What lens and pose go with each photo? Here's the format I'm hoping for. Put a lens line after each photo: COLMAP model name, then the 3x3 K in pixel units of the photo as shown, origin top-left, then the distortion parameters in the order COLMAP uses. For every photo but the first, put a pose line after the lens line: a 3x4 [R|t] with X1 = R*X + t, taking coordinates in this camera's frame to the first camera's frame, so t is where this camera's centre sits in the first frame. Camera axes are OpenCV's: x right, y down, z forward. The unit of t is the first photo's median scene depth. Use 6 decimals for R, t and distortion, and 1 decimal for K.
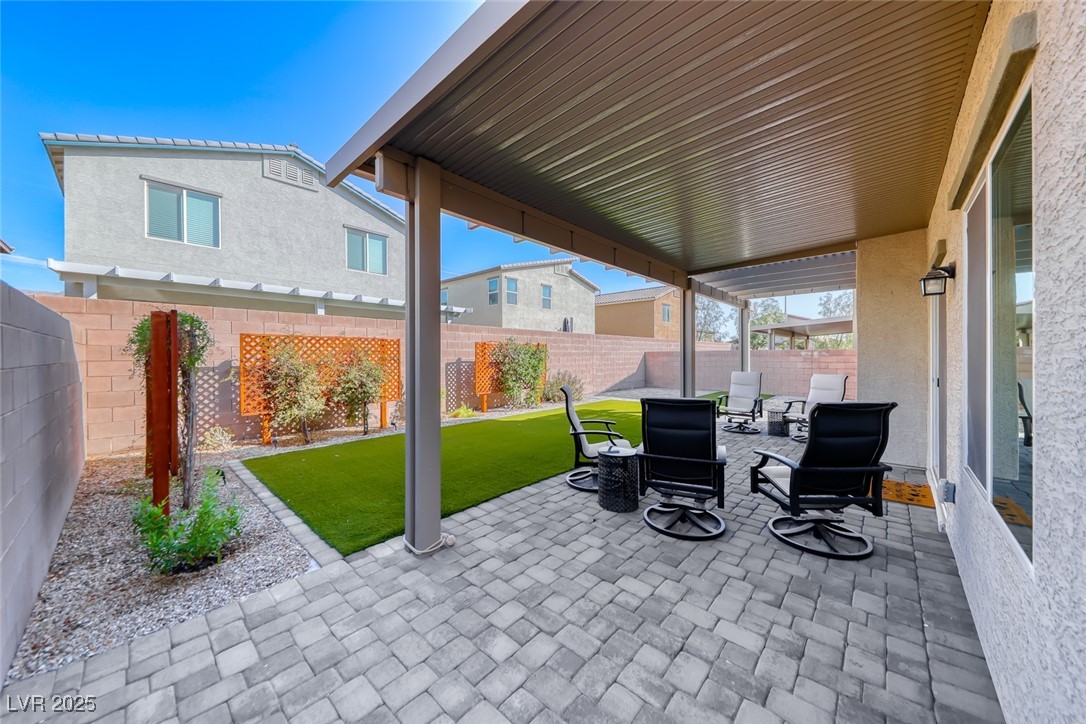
lens RADIAL K [[370.9, 0, 542.7], [0, 370.9, 359.0], [0, 0, 1]] dist [0.015173, -0.003898]
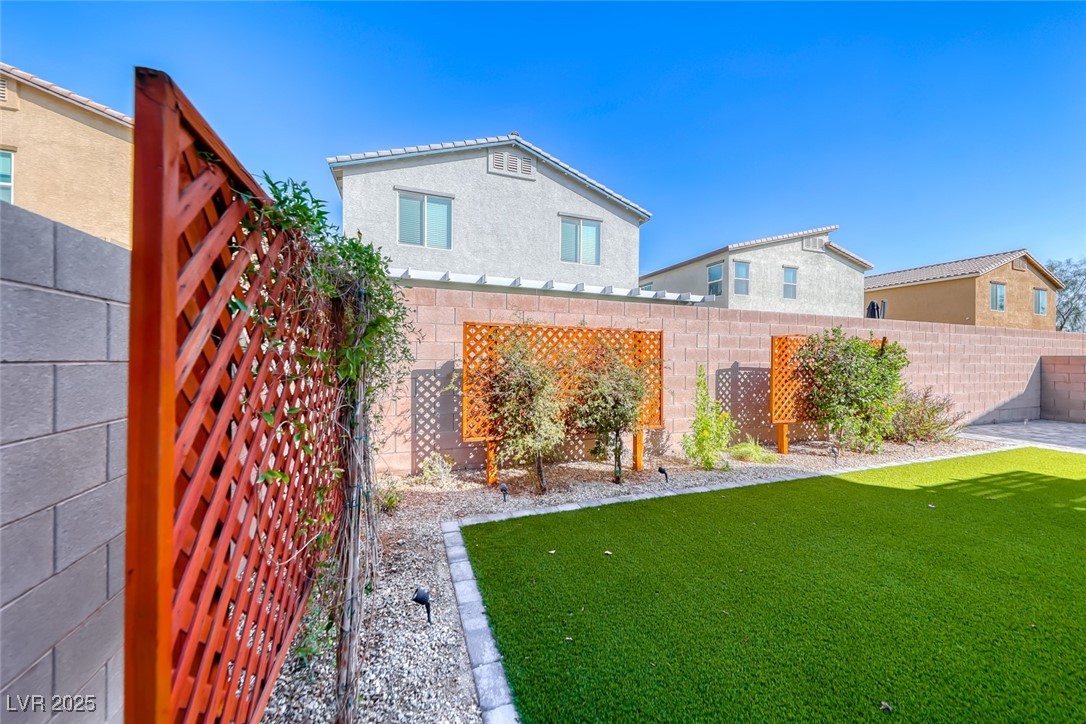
lens RADIAL K [[370.9, 0, 544.6], [0, 370.9, 359.5], [0, 0, 1]] dist [0.015173, -0.003898]
pose [[0.889611, 0.008796, -0.456635, -0.223490], [-0.014154, 0.999865, -0.008315, 0.002607], [0.456500, 0.013860, 0.889615, 0.283219]]
